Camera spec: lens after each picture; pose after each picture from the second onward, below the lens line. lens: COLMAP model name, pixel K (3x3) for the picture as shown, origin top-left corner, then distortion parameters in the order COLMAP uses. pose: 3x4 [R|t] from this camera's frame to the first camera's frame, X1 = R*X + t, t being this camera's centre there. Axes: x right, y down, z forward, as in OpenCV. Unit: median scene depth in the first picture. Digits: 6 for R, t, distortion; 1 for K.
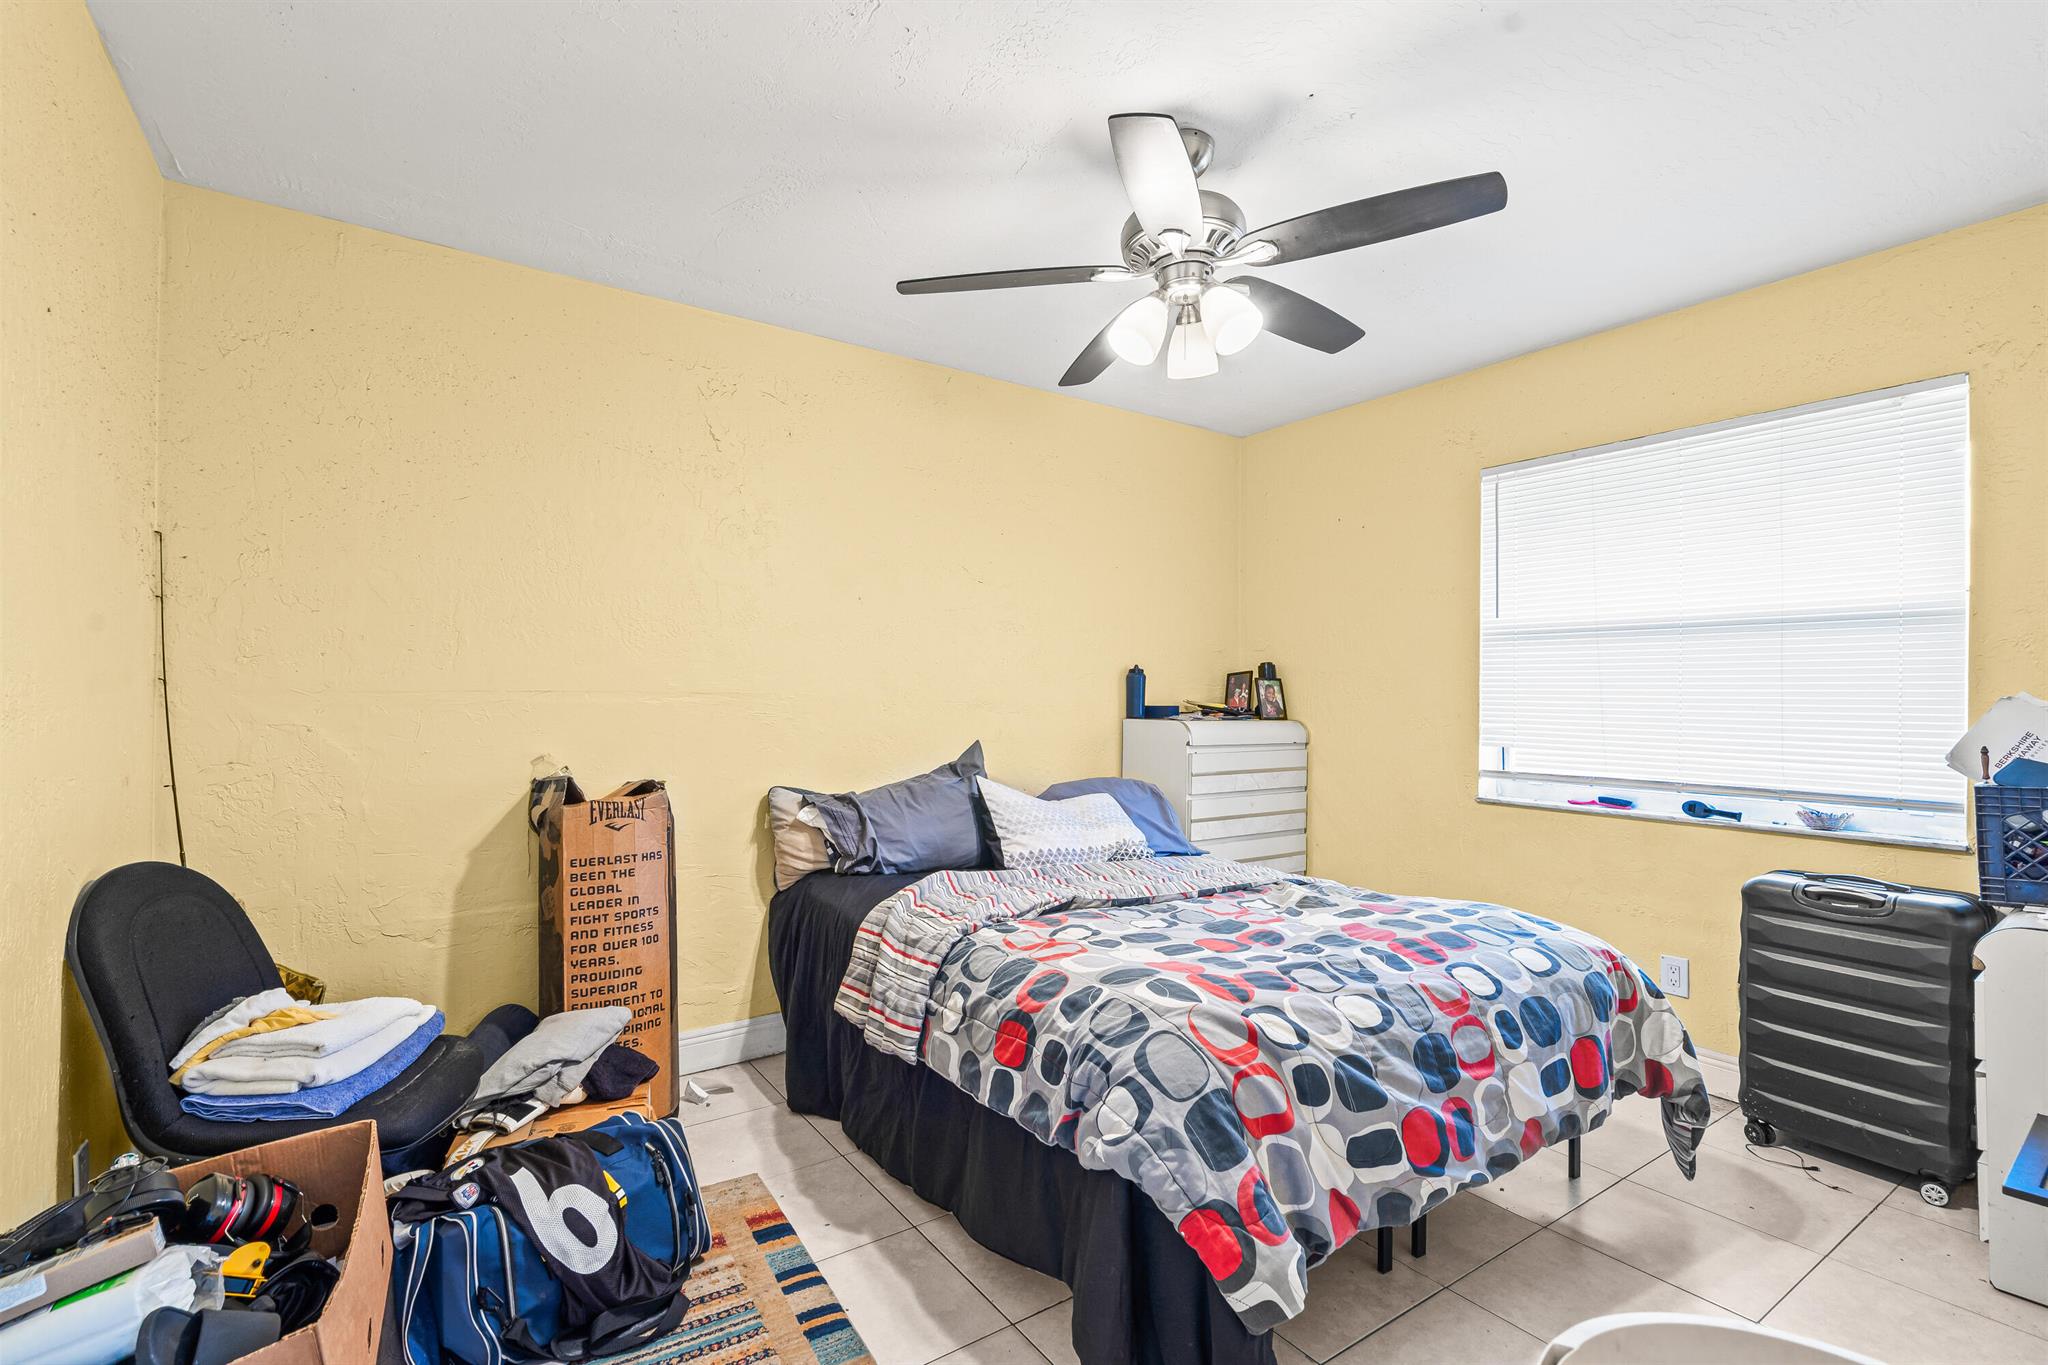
lens RADIAL K [[946.5, 0, 1022.6], [0, 946.5, 700.6], [0, 0, 1]] dist [-0.004297, 0.004566]
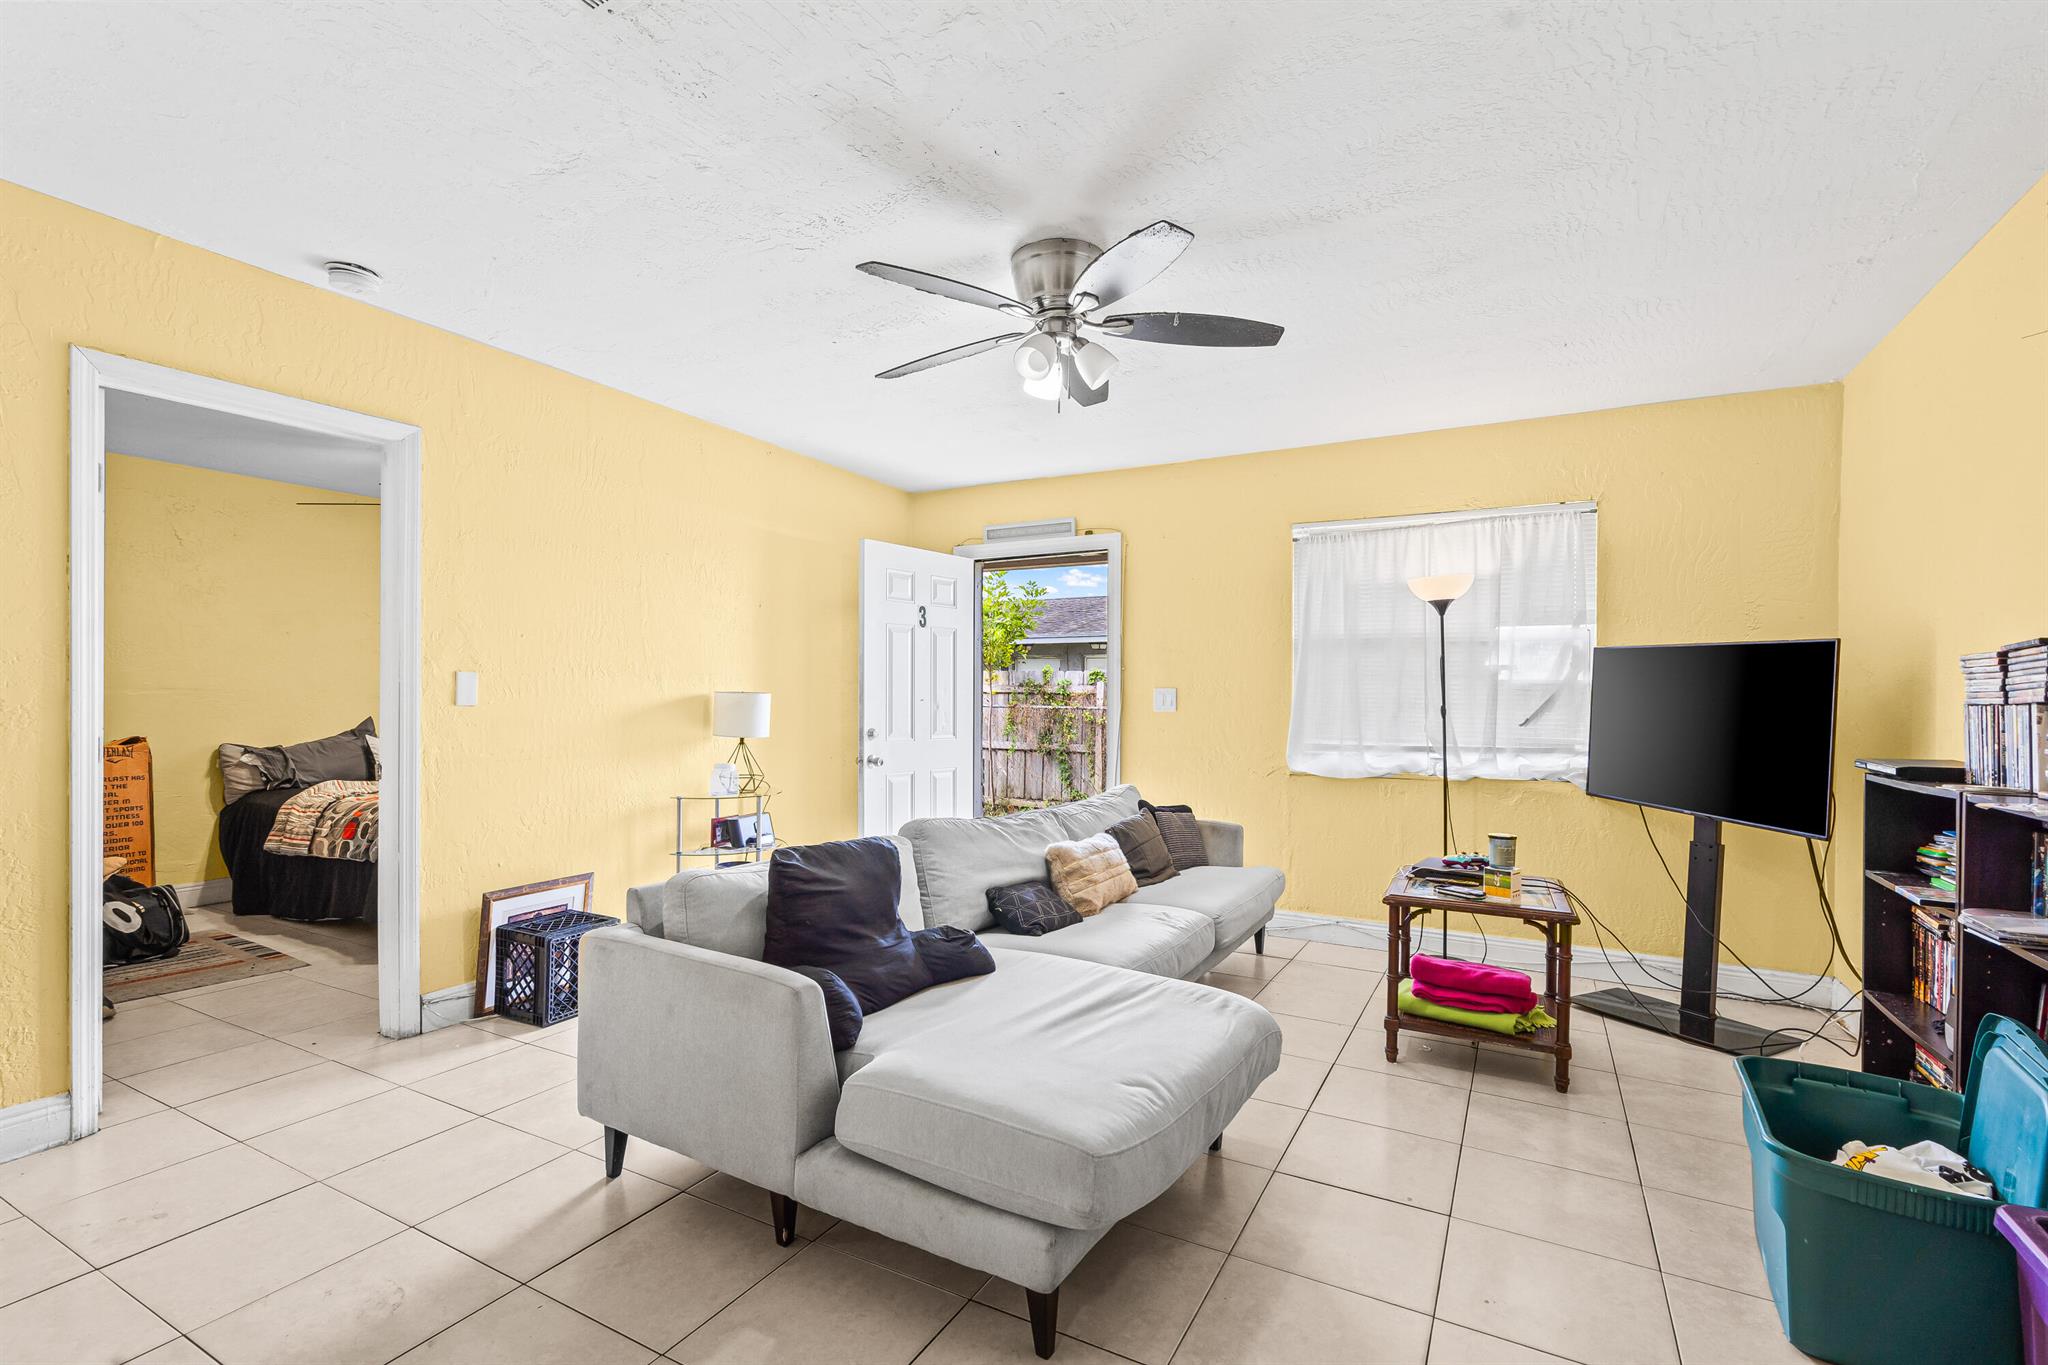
lens RADIAL K [[946.5, 0, 1022.6], [0, 946.5, 700.6], [0, 0, 1]] dist [-0.004297, 0.004566]
pose [[0.897823, 0.000808, 0.440356, 0.329125], [-0.000247, 0.999999, -0.001332, 0.018314], [-0.440357, 0.001087, 0.897822, -1.368886]]
